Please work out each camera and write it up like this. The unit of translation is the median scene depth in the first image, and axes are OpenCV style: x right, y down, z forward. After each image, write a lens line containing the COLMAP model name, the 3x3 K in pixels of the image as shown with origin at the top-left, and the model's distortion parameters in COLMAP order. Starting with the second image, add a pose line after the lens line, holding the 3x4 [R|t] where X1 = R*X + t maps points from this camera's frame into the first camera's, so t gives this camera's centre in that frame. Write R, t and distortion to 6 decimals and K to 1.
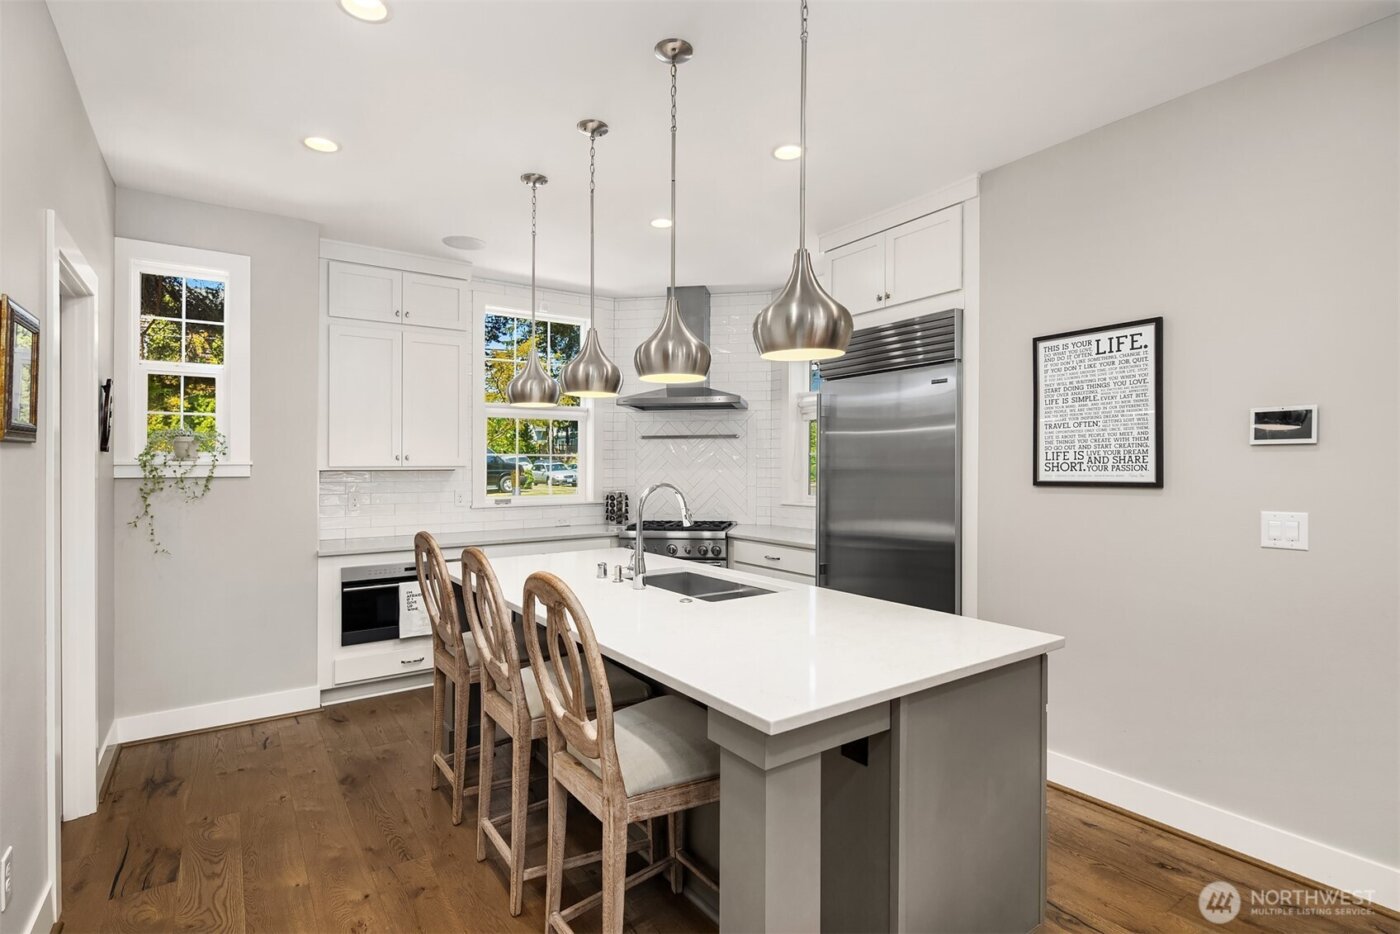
lens RADIAL K [[693.4, 0, 691.9], [0, 693.4, 471.9], [0, 0, 1]] dist [0.003332, -0.007600]
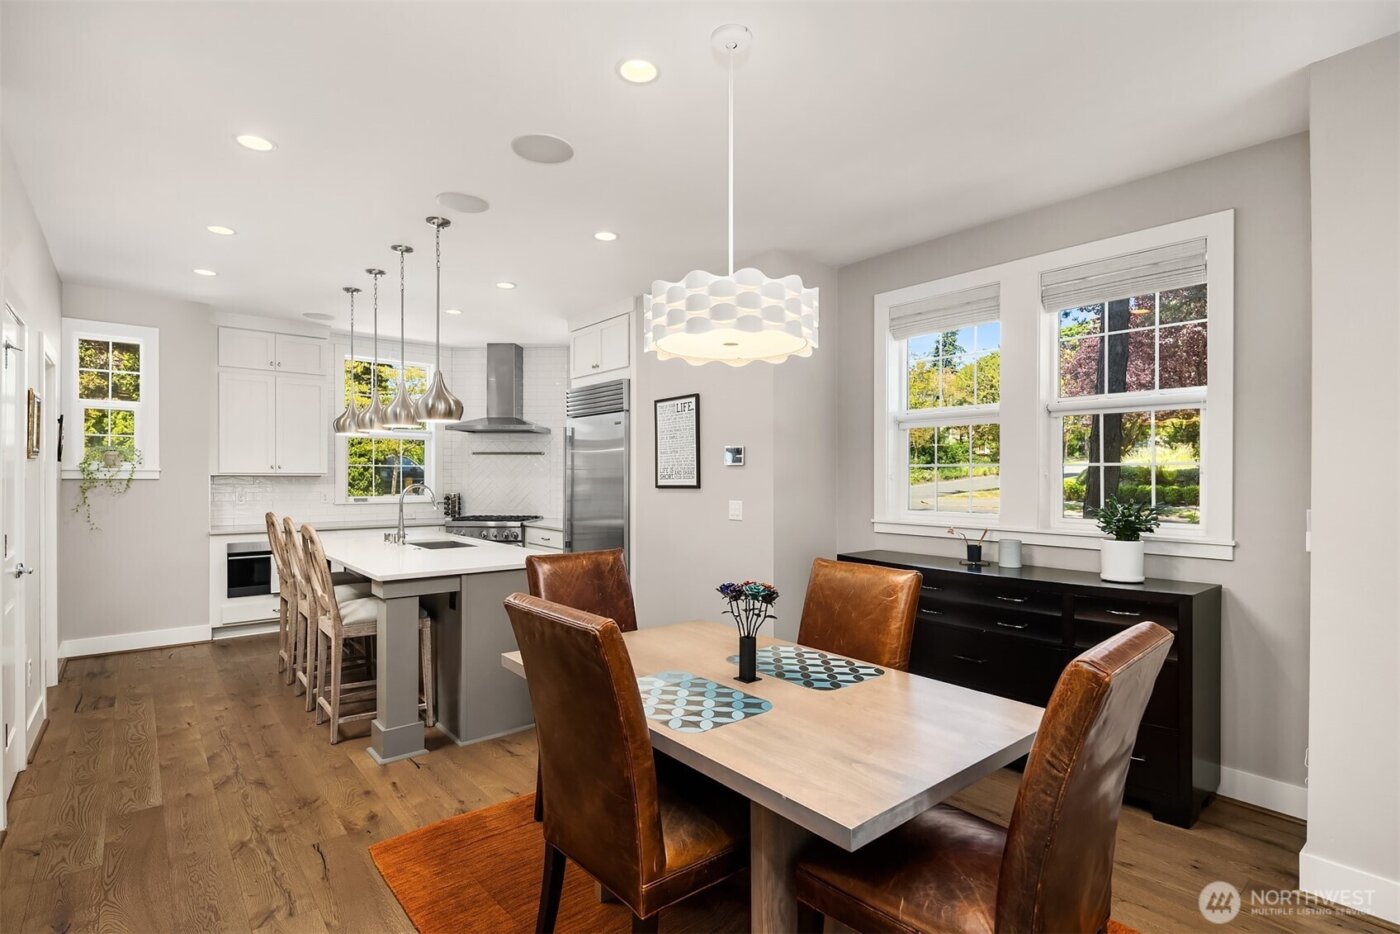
lens RADIAL K [[693.4, 0, 704.6], [0, 693.4, 491.5], [0, 0, 1]] dist [0.003332, -0.007600]
pose [[0.995364, 0.006775, 0.095938, 0.455342], [-0.007991, 0.999892, 0.012304, 0.007079], [-0.095844, -0.013013, 0.995311, -0.700042]]
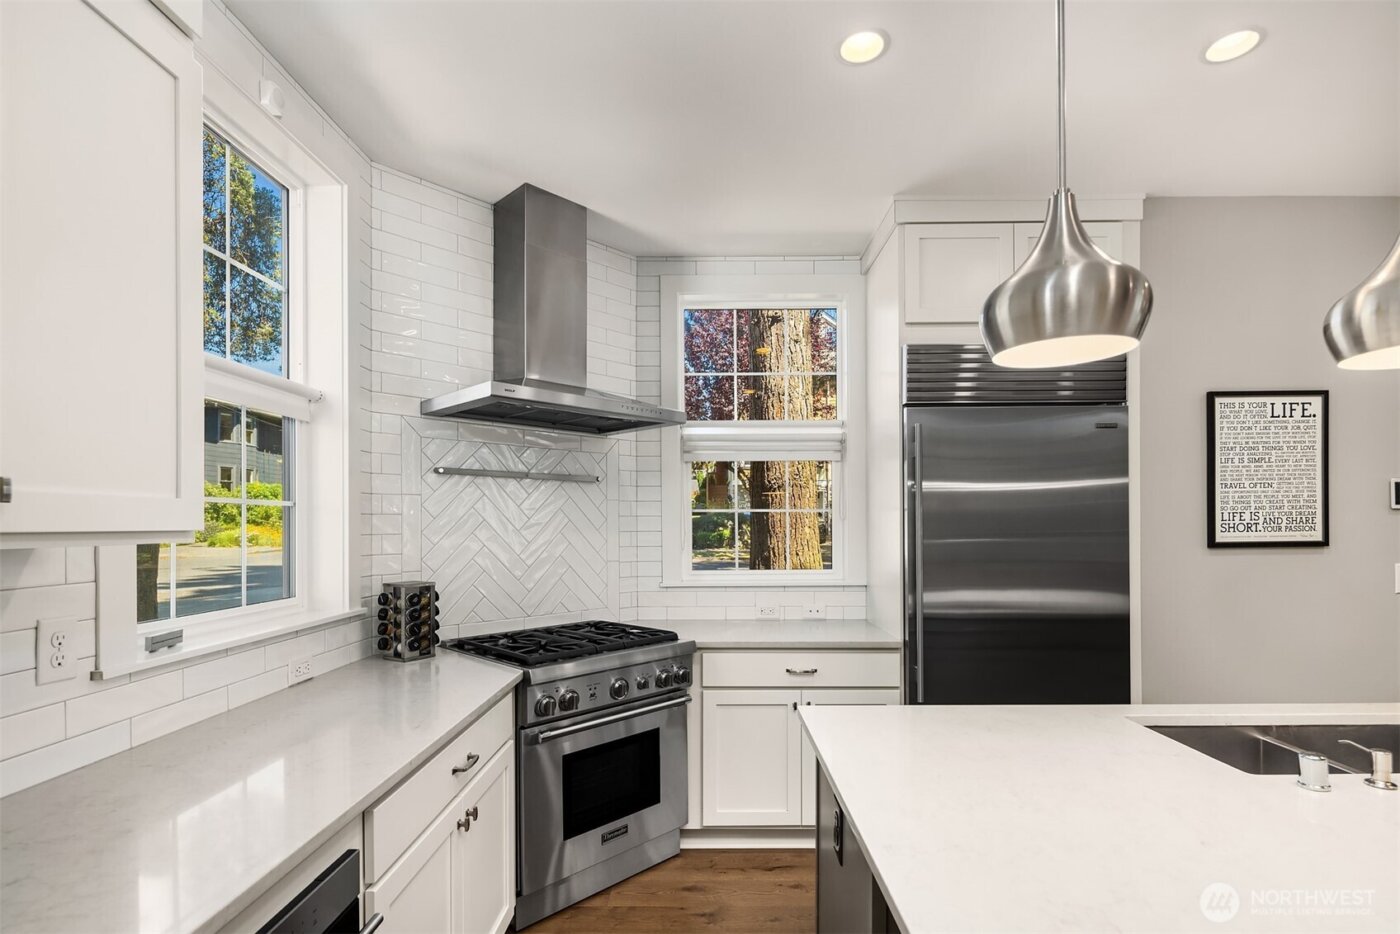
lens RADIAL K [[693.4, 0, 674.1], [0, 693.4, 524.1], [0, 0, 1]] dist [0.003332, -0.007600]
pose [[0.562336, 0.001663, 0.826907, -0.706755], [0.010497, 0.999903, -0.009149, -0.011499], [-0.826842, 0.013825, 0.562264, 1.085439]]
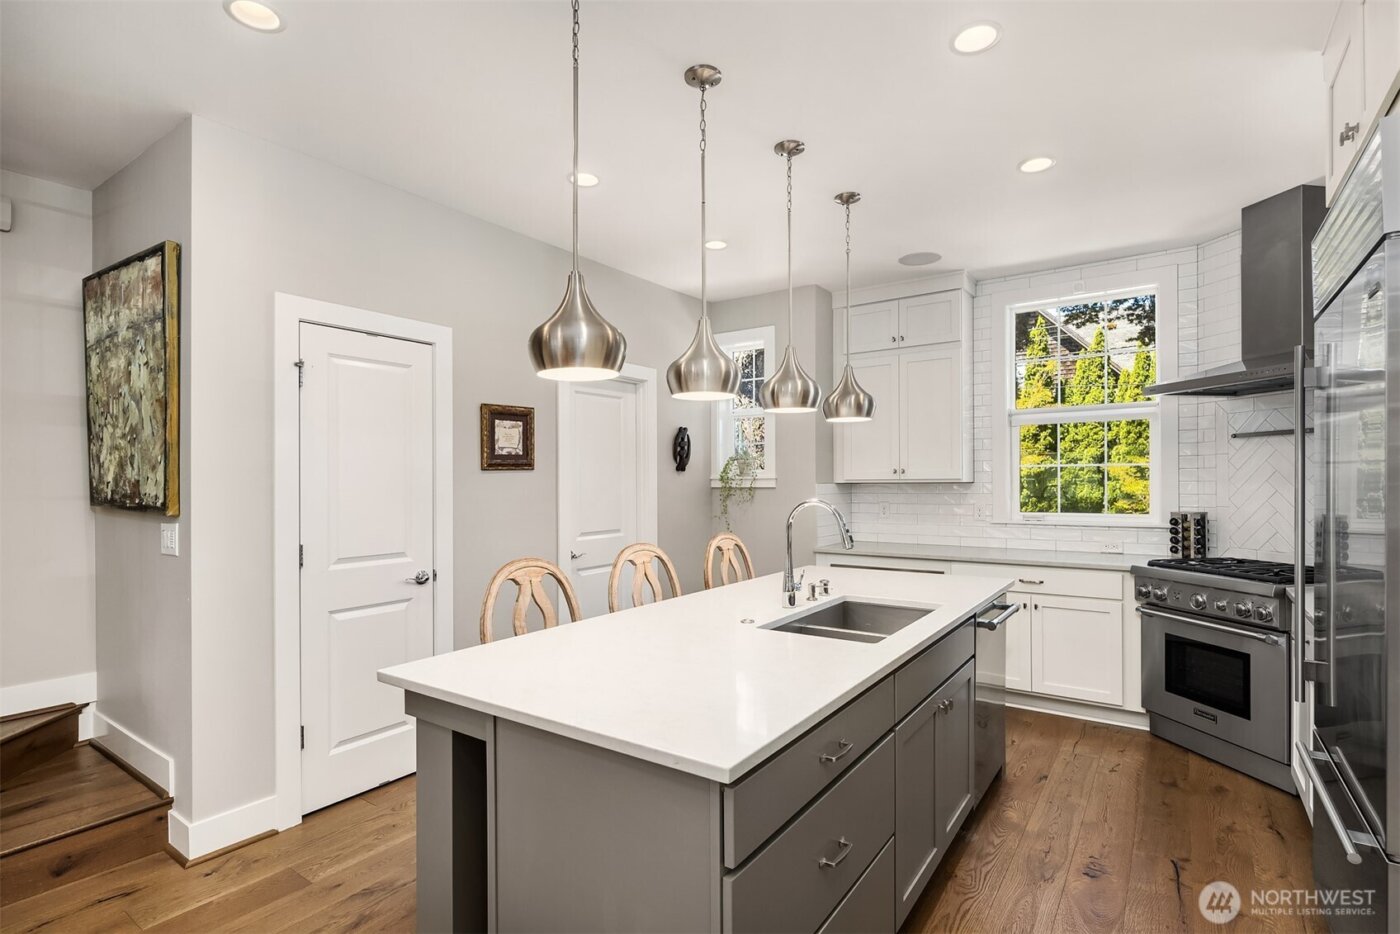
lens RADIAL K [[693.4, 0, 699.1], [0, 693.4, 469.8], [0, 0, 1]] dist [0.003332, -0.007600]
pose [[0.338419, -0.013843, -0.940894, 0.723107], [-0.002859, 0.999872, -0.015739, -0.007736], [0.940991, 0.008017, 0.338336, 0.504485]]
